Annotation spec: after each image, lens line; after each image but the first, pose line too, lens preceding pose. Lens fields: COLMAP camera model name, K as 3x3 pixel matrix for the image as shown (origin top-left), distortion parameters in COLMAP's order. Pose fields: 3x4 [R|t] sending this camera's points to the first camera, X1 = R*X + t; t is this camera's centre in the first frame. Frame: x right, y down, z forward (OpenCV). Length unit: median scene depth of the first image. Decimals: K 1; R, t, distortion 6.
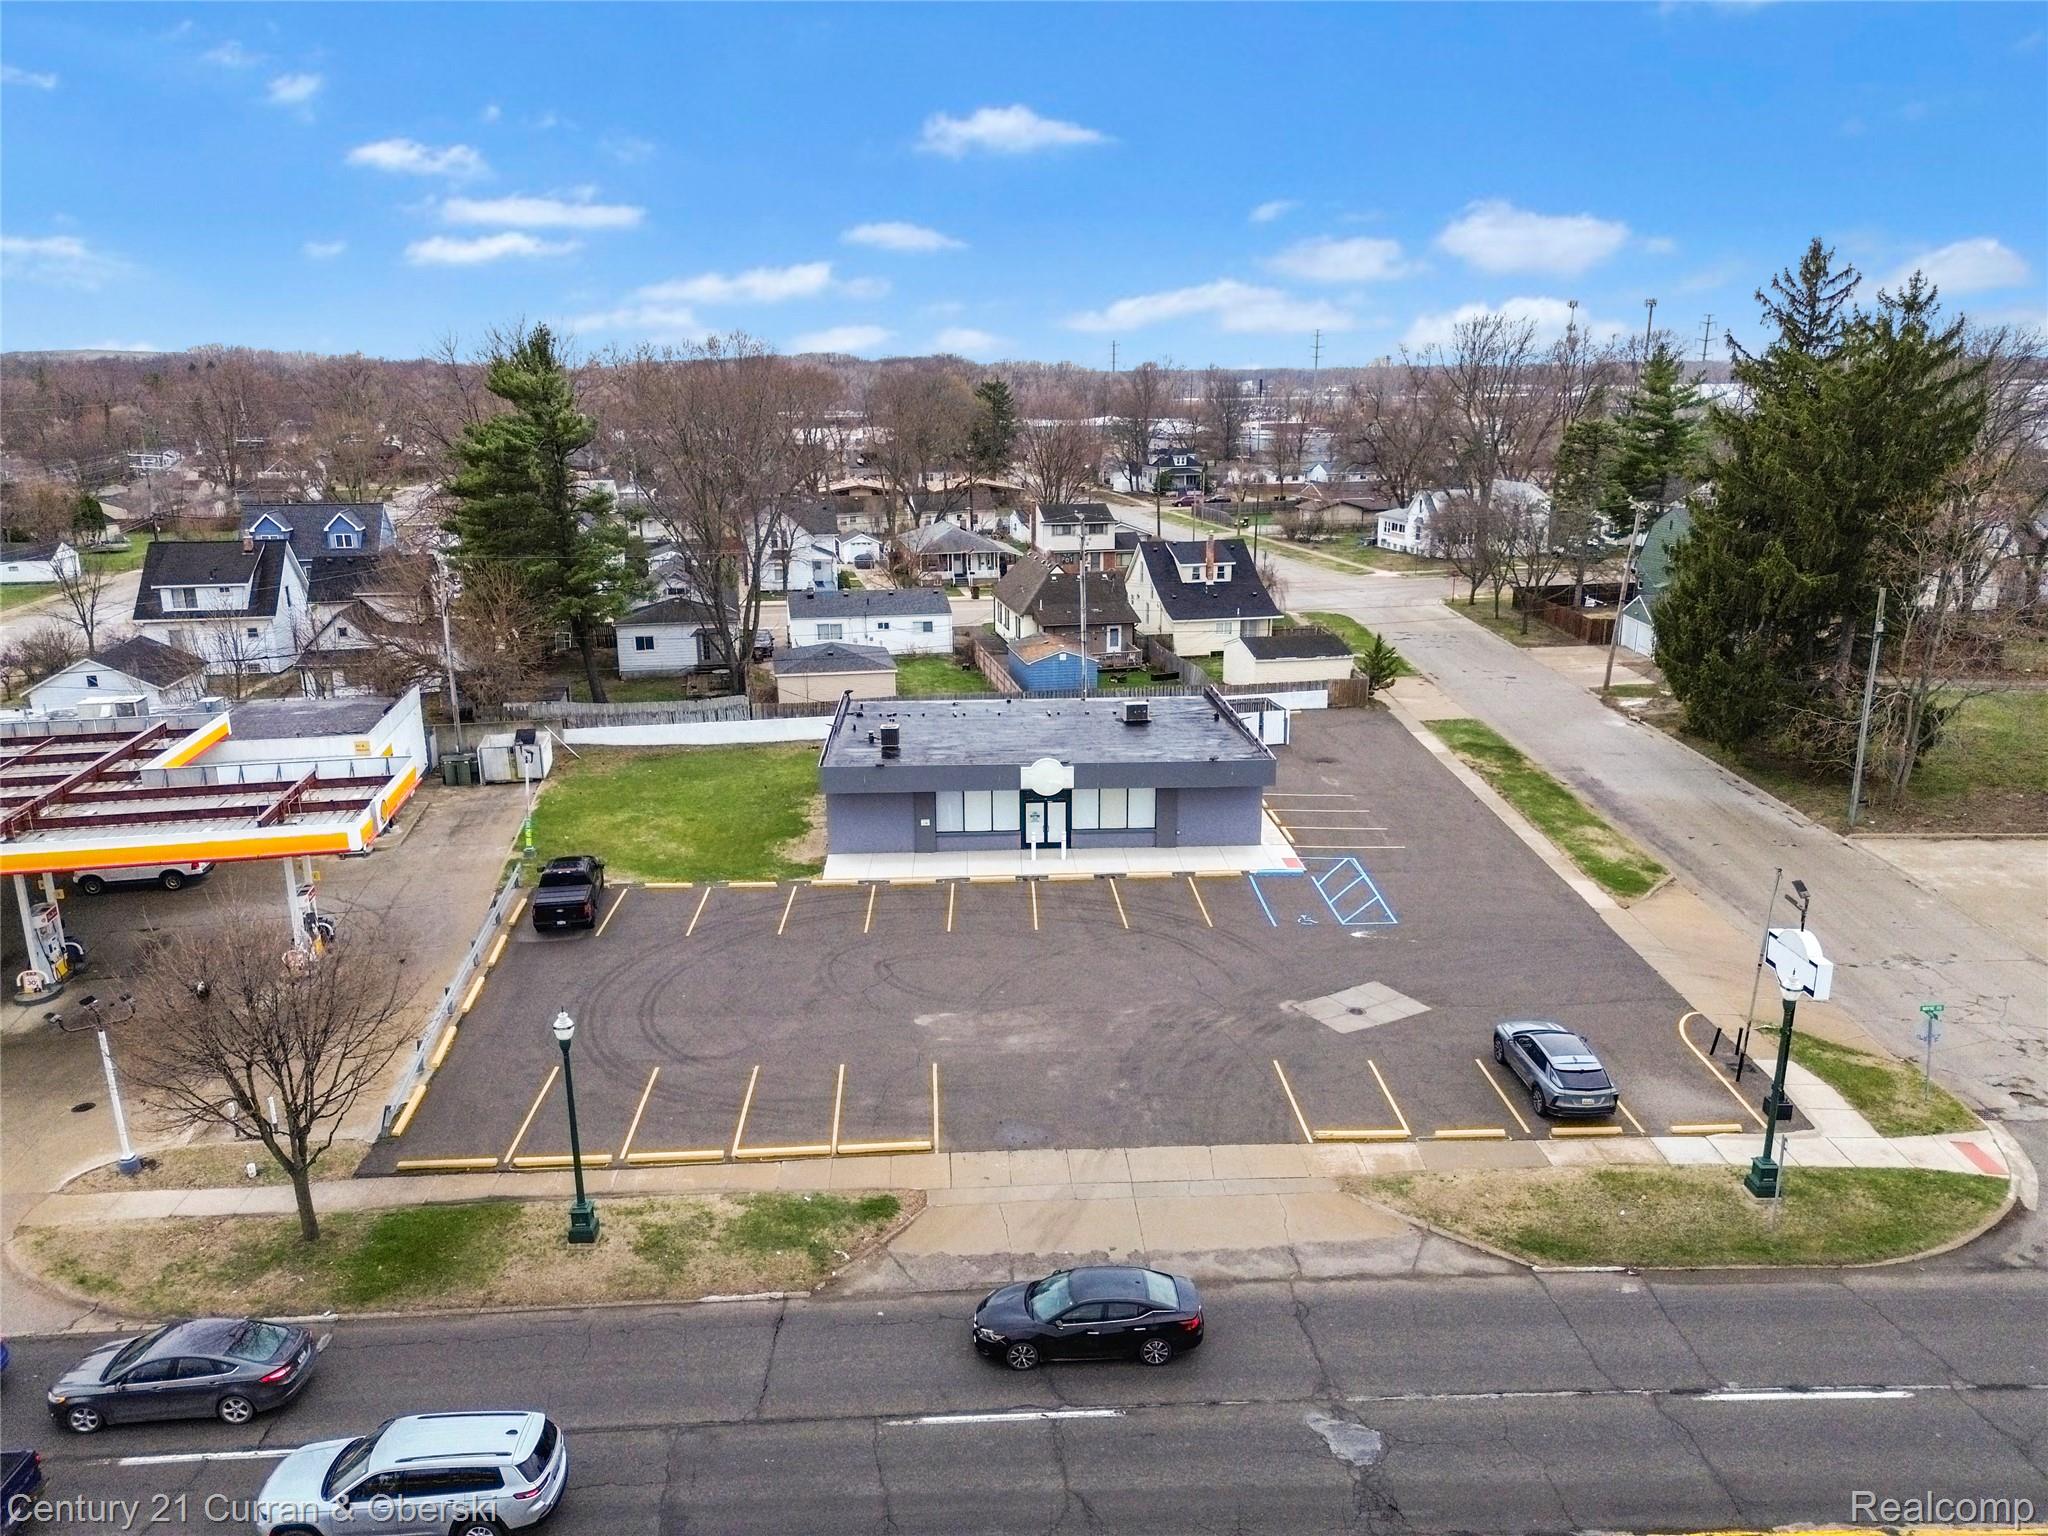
lens RADIAL K [[1441.2, 0, 1020.1], [0, 1441.2, 774.6], [0, 0, 1]] dist [0.069611, -0.054348]
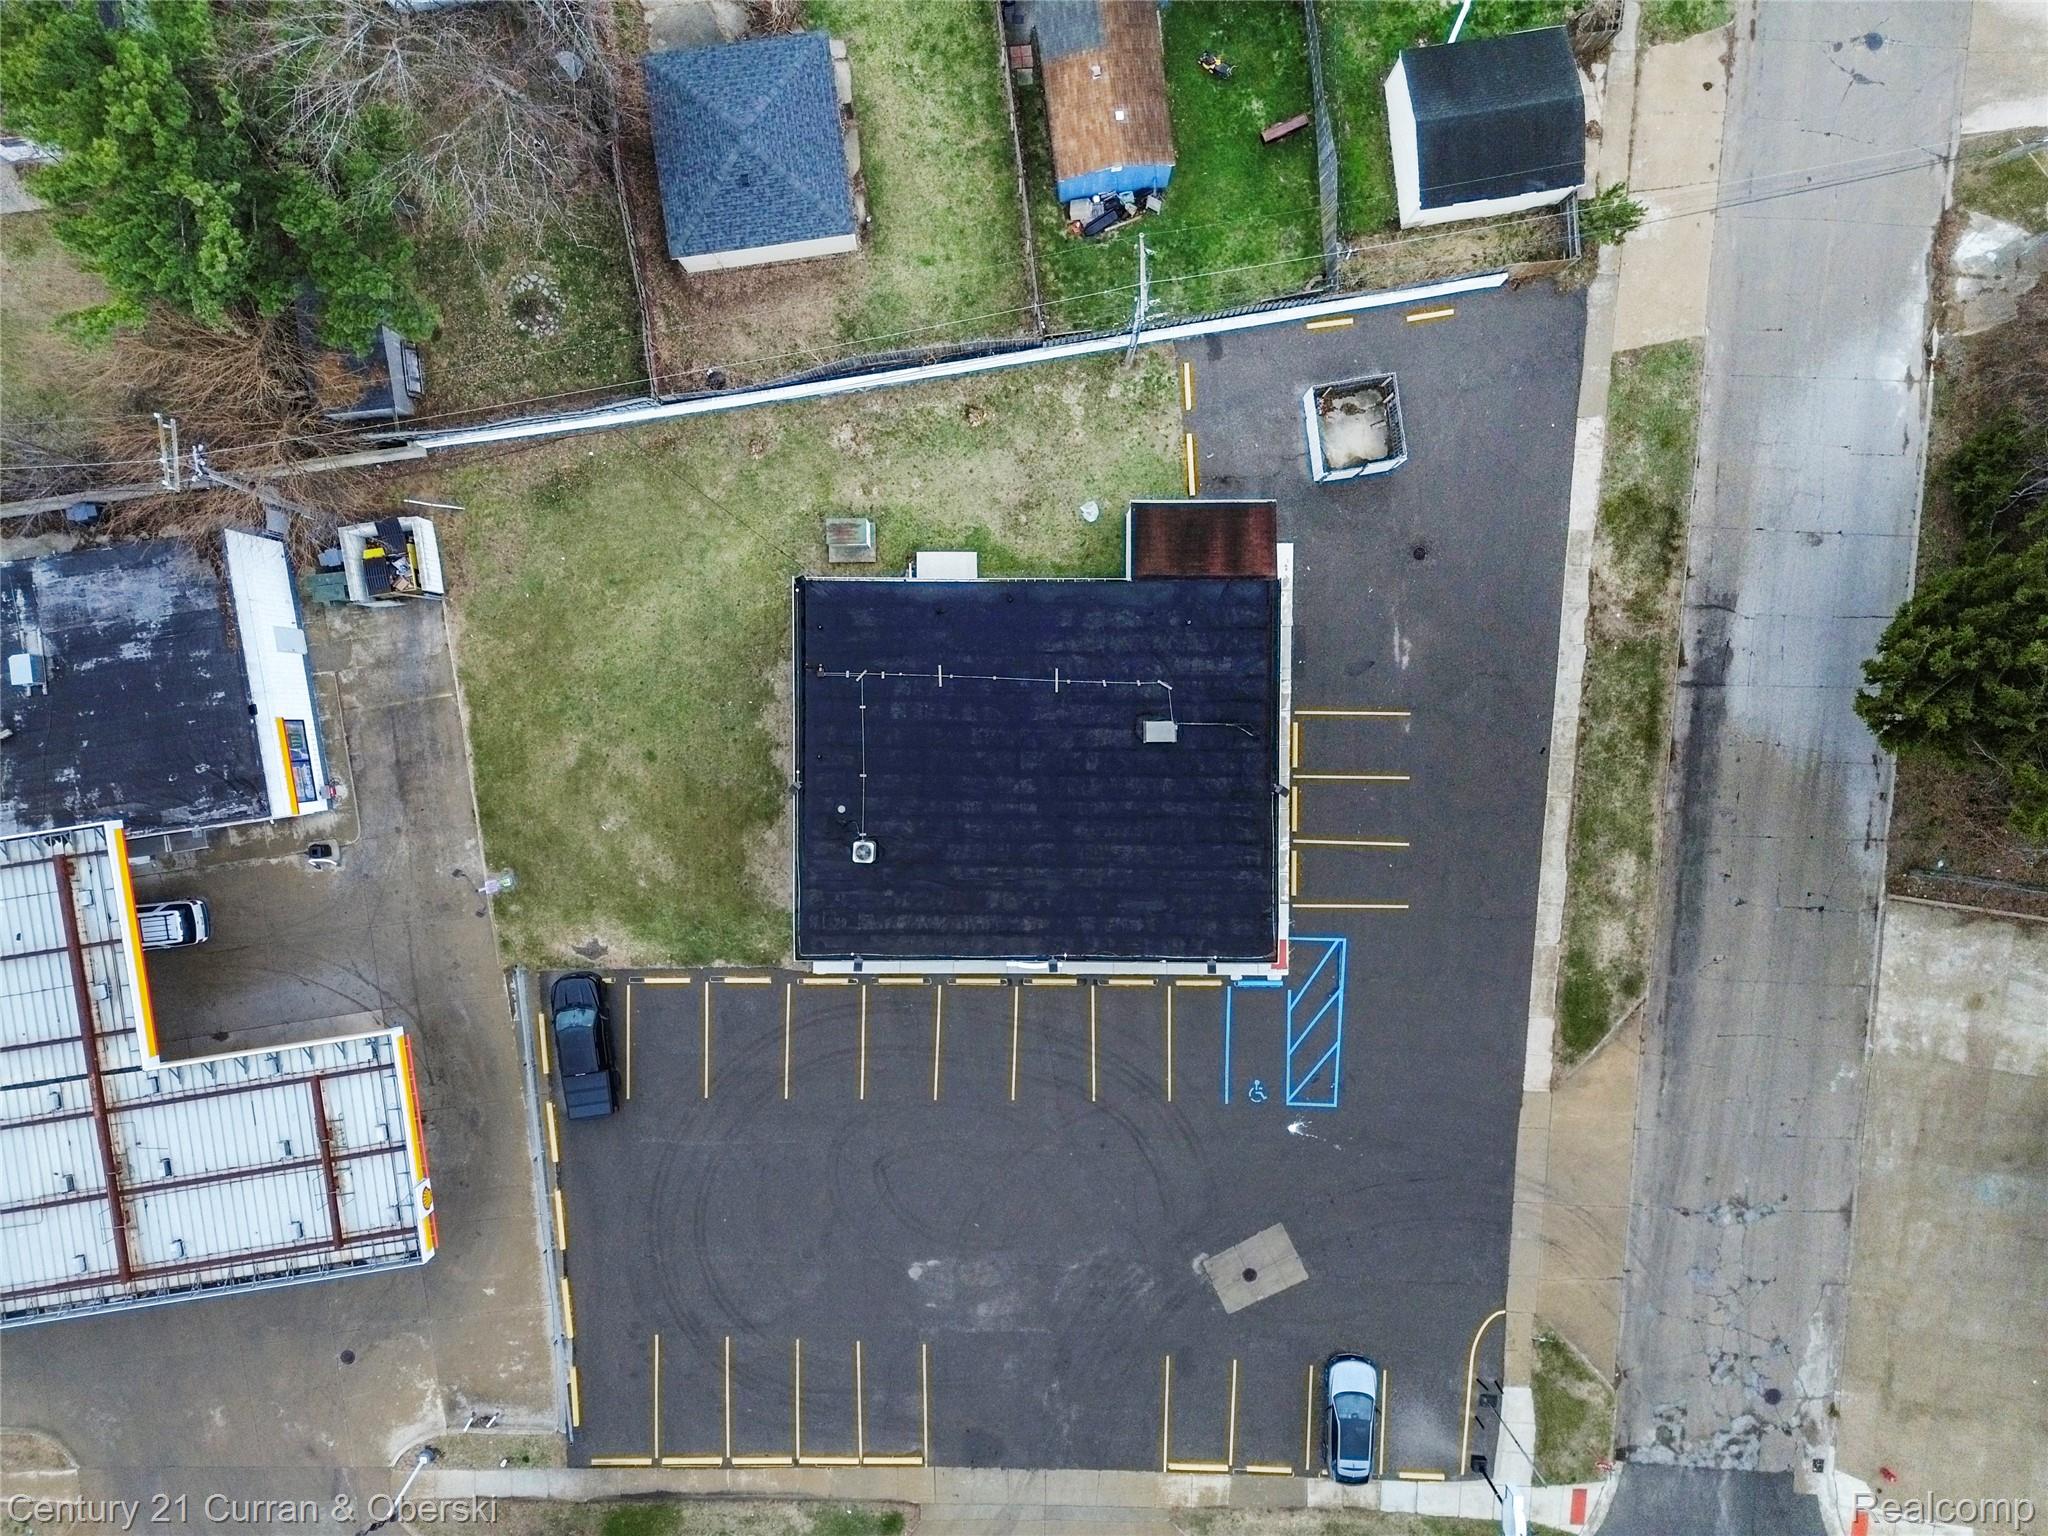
lens RADIAL K [[1441.2, 0, 1024.5], [0, 1441.2, 762.1], [0, 0, 1]] dist [0.069611, -0.054348]
pose [[0.998608, 0.052736, 0.000416, 0.005222], [-0.012480, 0.228638, 0.973432, -0.938998], [0.051240, -0.972082, 0.228978, 0.887534]]
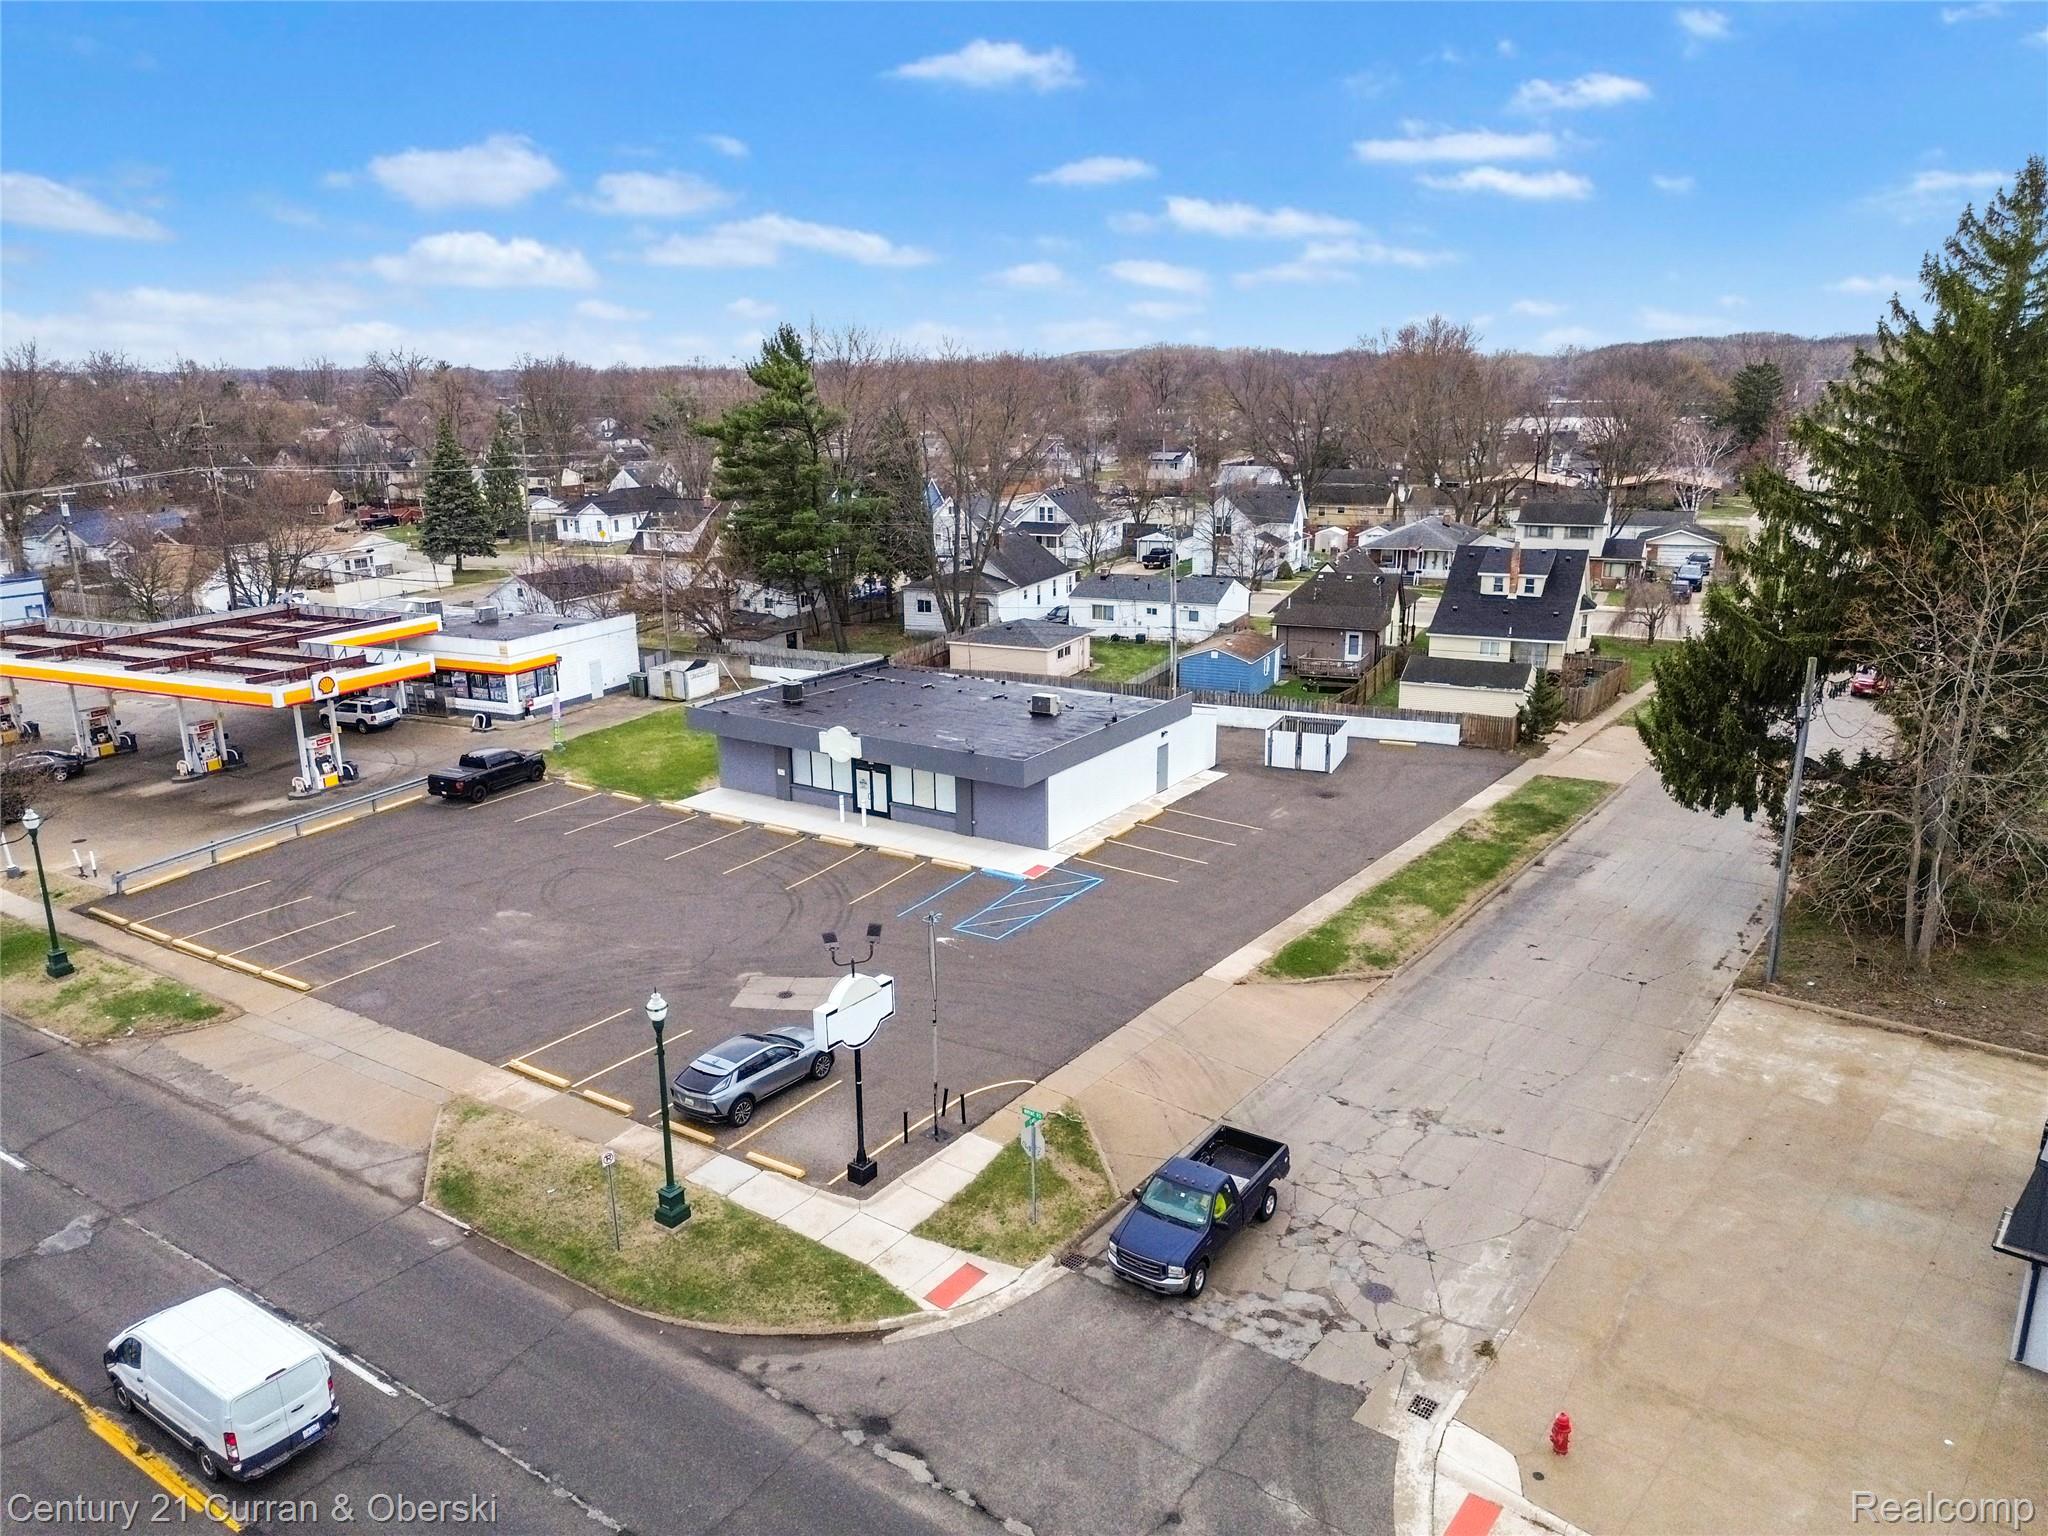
lens RADIAL K [[1441.2, 0, 1018.5], [0, 1441.2, 771.1], [0, 0, 1]] dist [0.069611, -0.054348]
pose [[0.808264, 0.154011, -0.568322, 0.711322], [-0.150696, 0.987148, 0.053191, -0.053751], [0.569210, 0.042651, 0.821085, 0.202246]]
